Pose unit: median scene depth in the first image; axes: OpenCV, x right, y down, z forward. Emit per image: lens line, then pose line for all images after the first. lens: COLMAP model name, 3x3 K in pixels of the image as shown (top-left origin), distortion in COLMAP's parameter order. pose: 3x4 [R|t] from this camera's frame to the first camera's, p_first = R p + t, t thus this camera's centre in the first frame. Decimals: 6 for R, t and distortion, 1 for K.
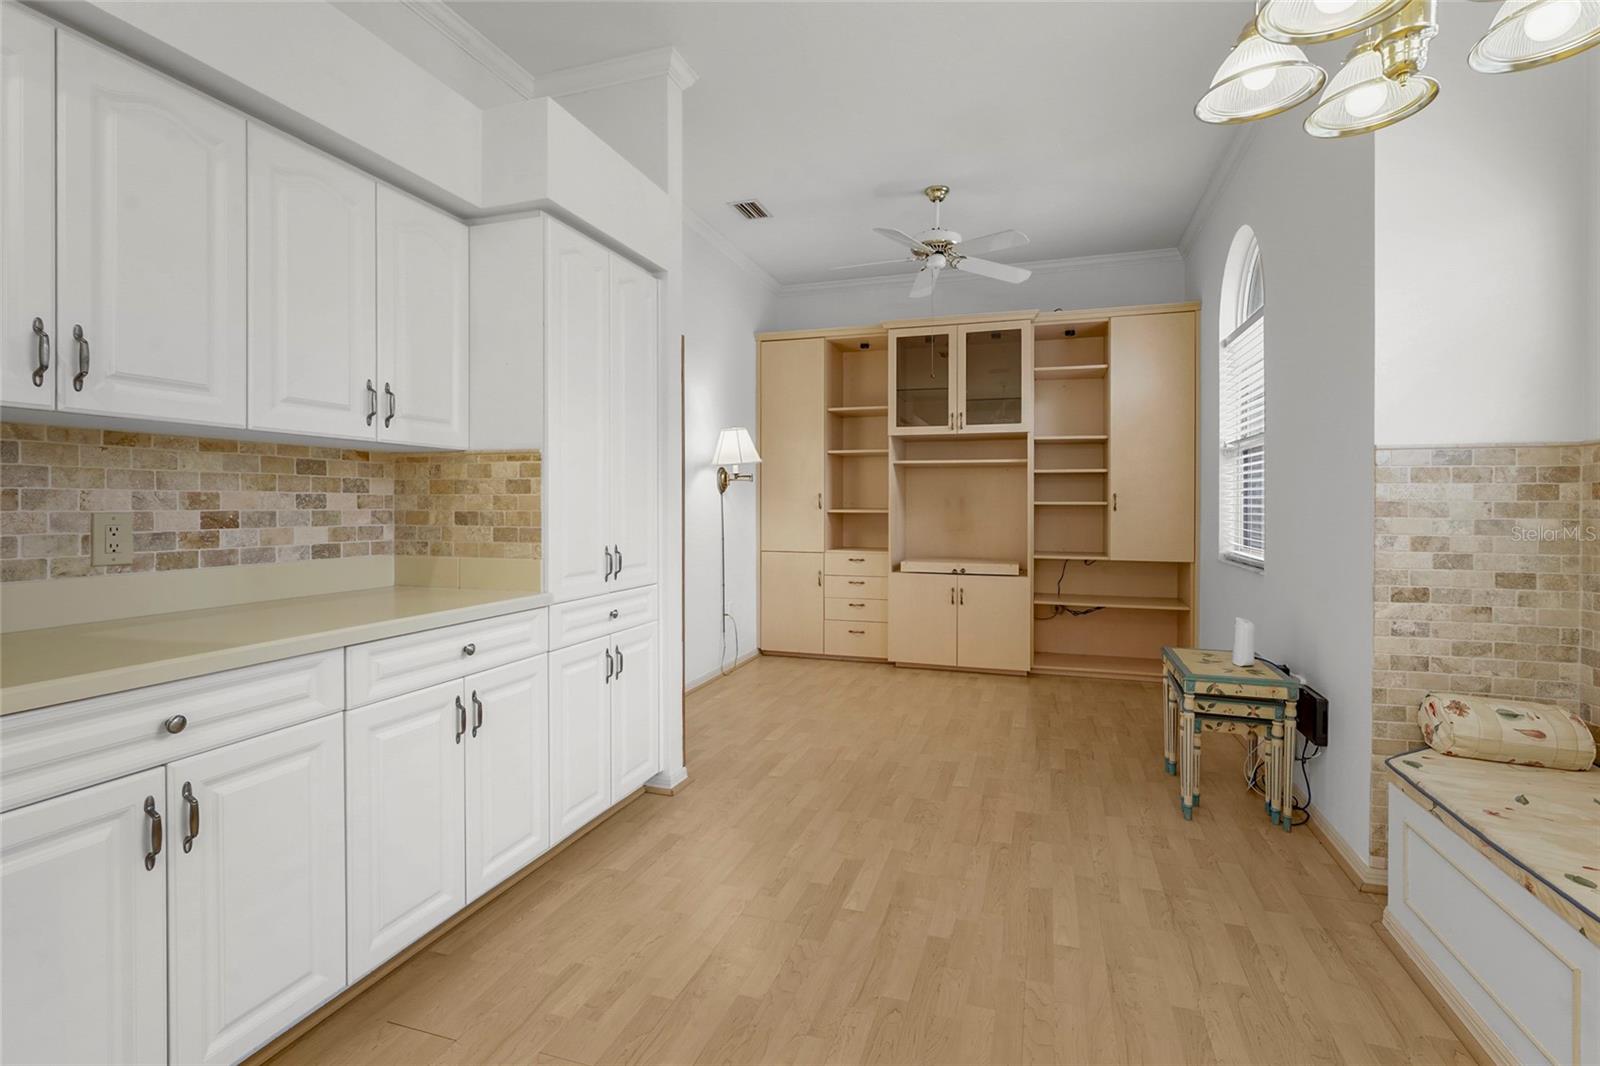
lens RADIAL K [[737.0, 0, 805.8], [0, 737.0, 511.8], [0, 0, 1]] dist [-0.000645, -0.000042]
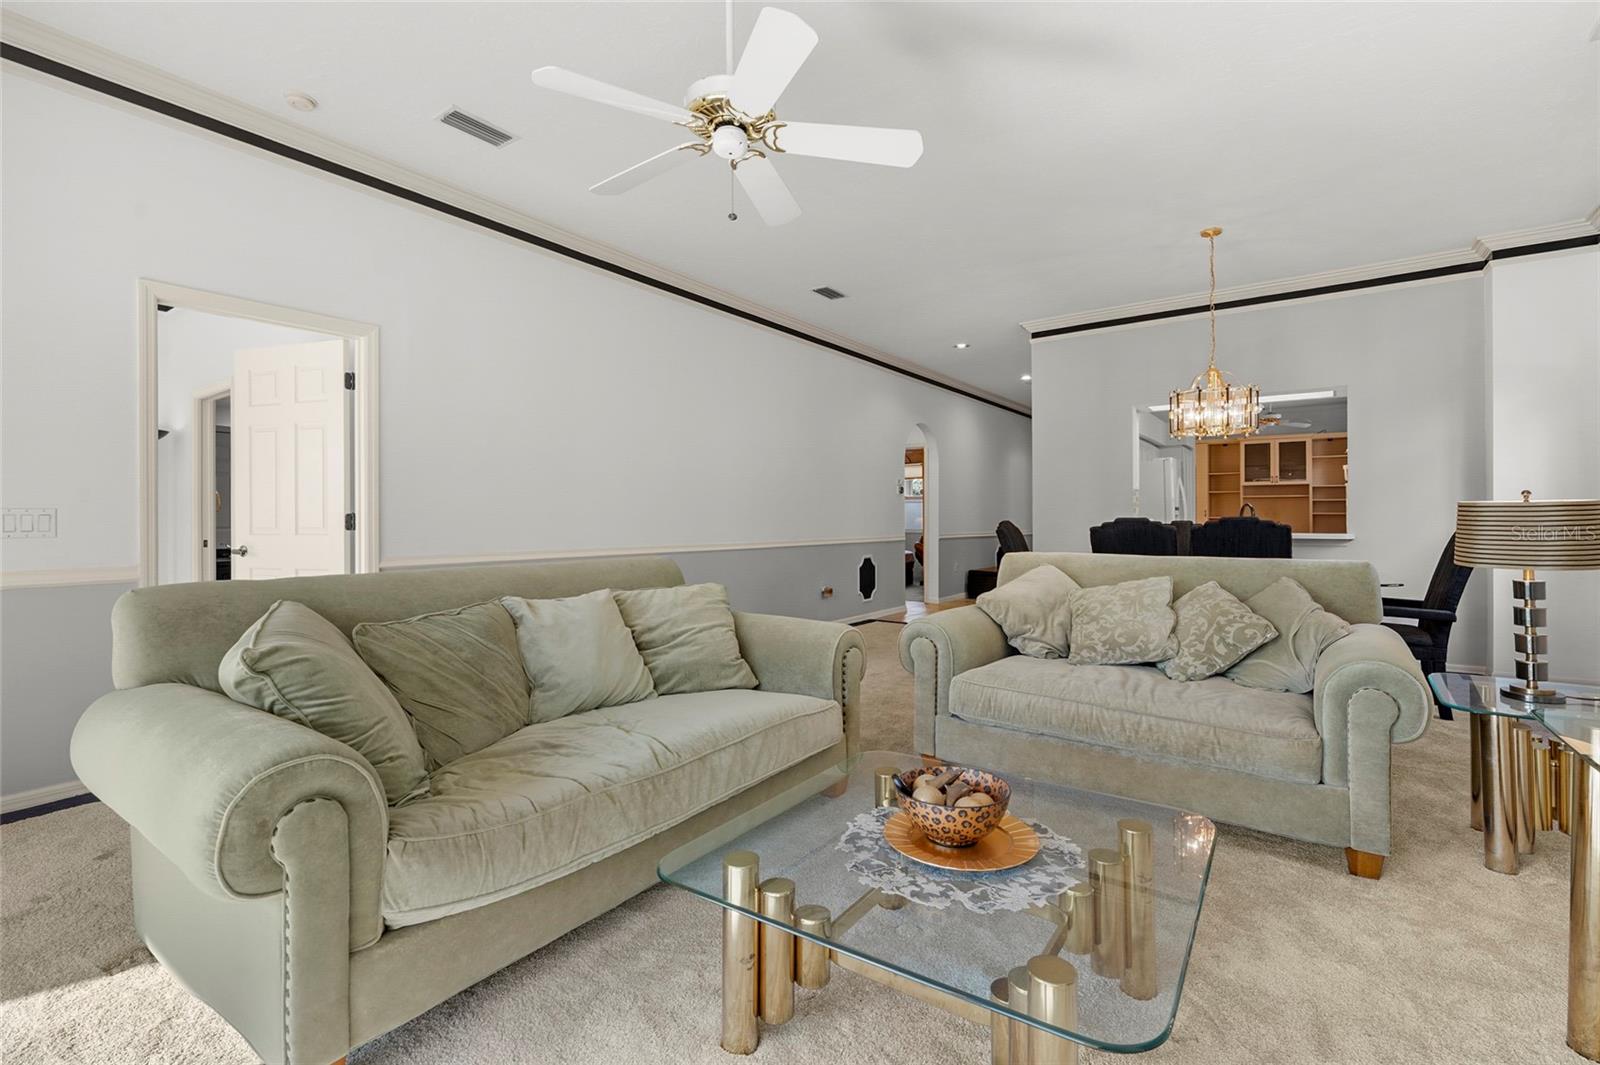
lens RADIAL K [[730.8, 0, 800.3], [0, 730.8, 509.7], [0, 0, 1]] dist [0.001356, -0.000018]
pose [[0.953105, -0.007516, -0.302545, -0.562634], [-0.000002, 0.999691, -0.024839, 0.036045], [0.302639, 0.023675, 0.952811, -1.779272]]
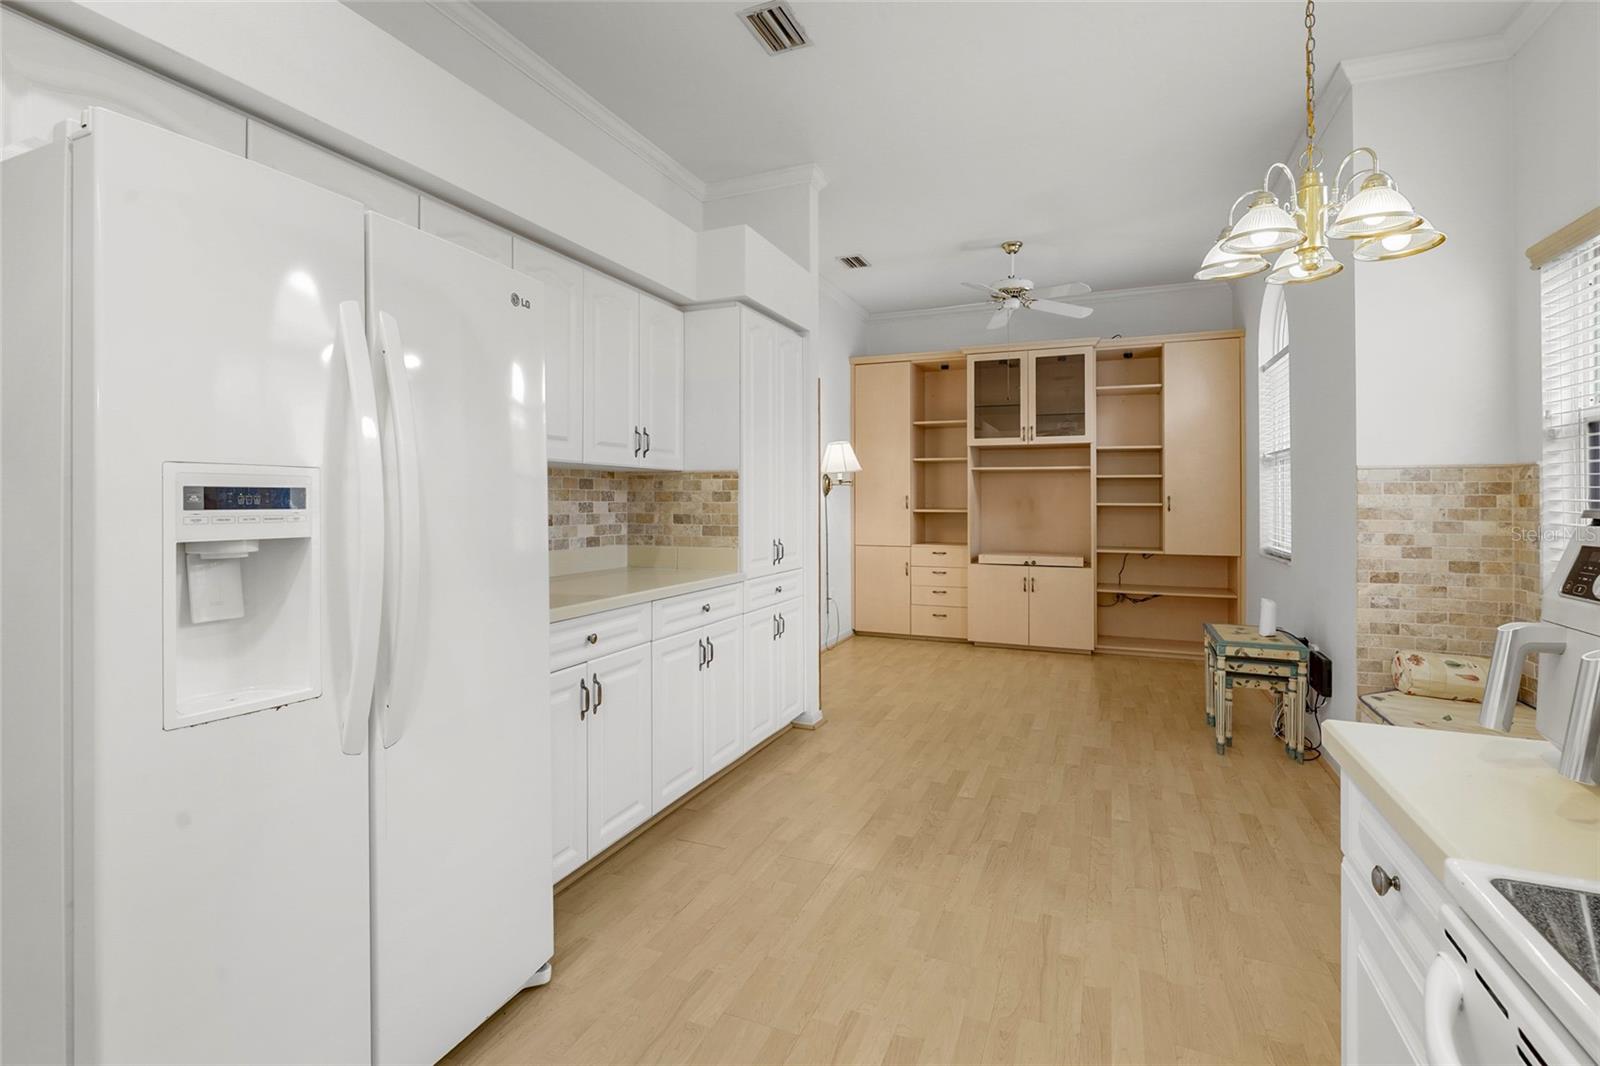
lens RADIAL K [[738.8, 0, 803.5], [0, 738.8, 497.4], [0, 0, 1]] dist [-0.000187, 0.000087]
pose [[0.996931, -0.000745, -0.078288, -0.057431], [-0.000358, 0.999901, -0.014083, -0.006129], [0.078291, 0.014068, 0.996831, -0.189388]]
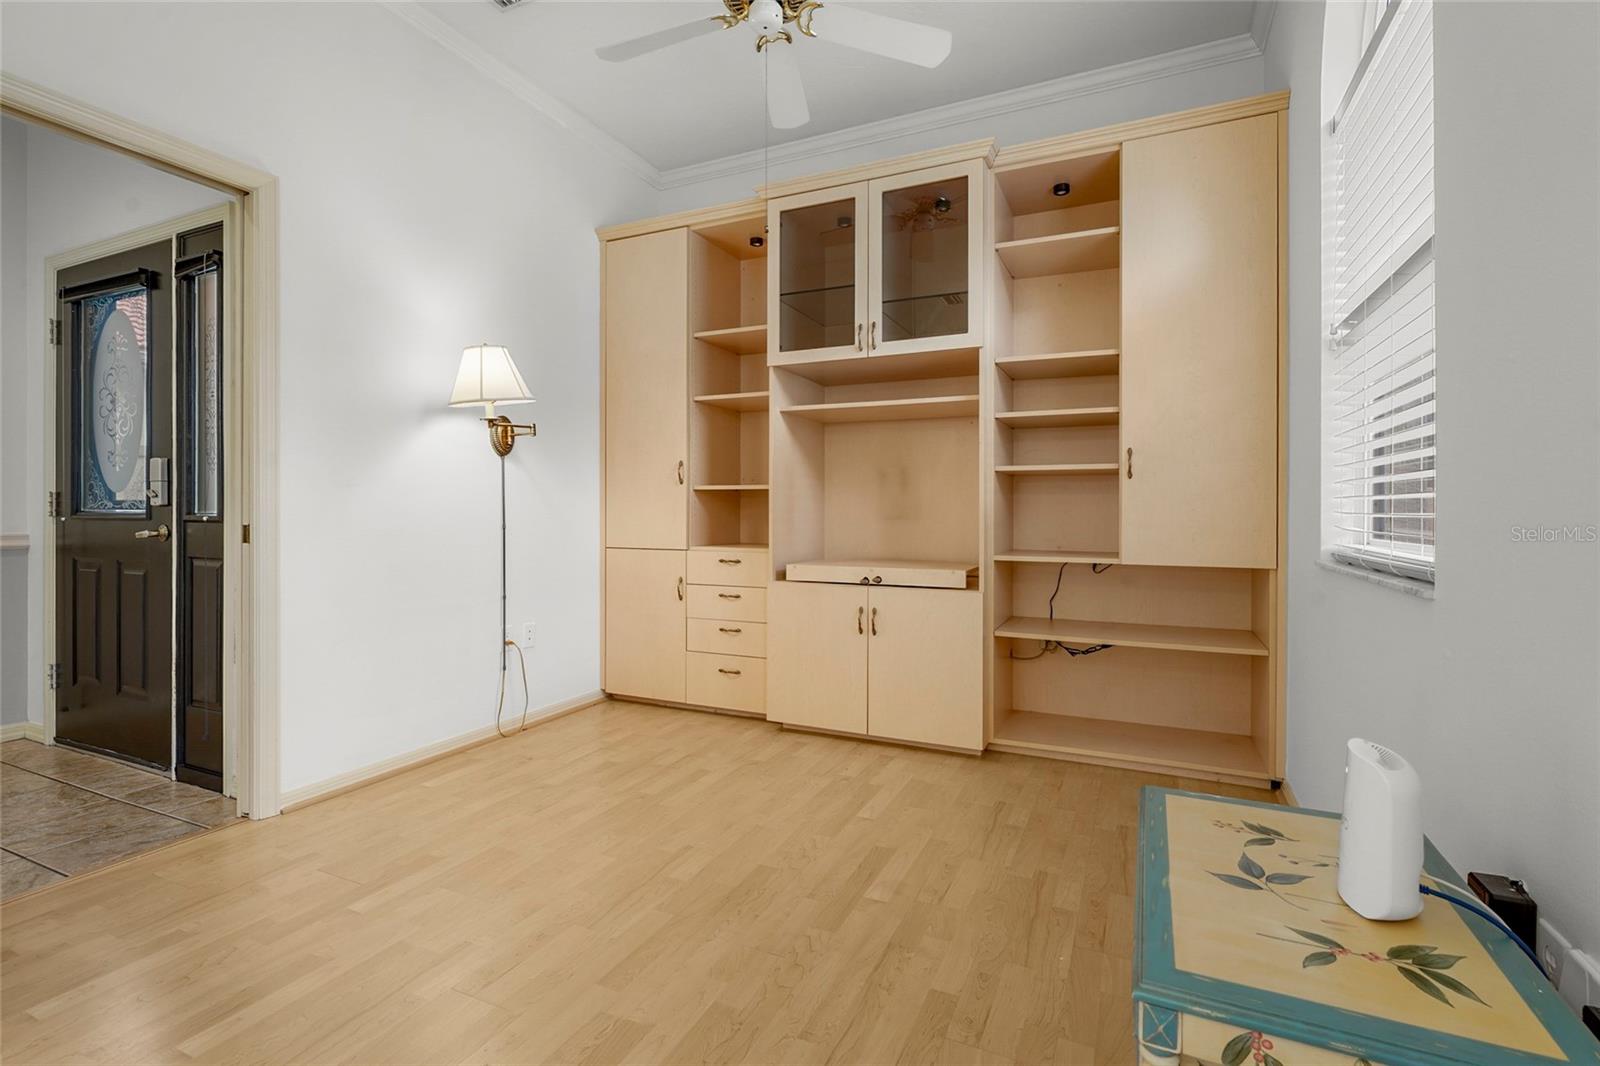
lens RADIAL K [[738.8, 0, 799.7], [0, 738.8, 516.2], [0, 0, 1]] dist [-0.000104, 0.000002]
pose [[0.992354, 0.000744, -0.123421, 0.231157], [-0.001266, 0.999991, -0.004152, 0.030430], [0.123417, 0.004276, 0.992346, 0.390755]]
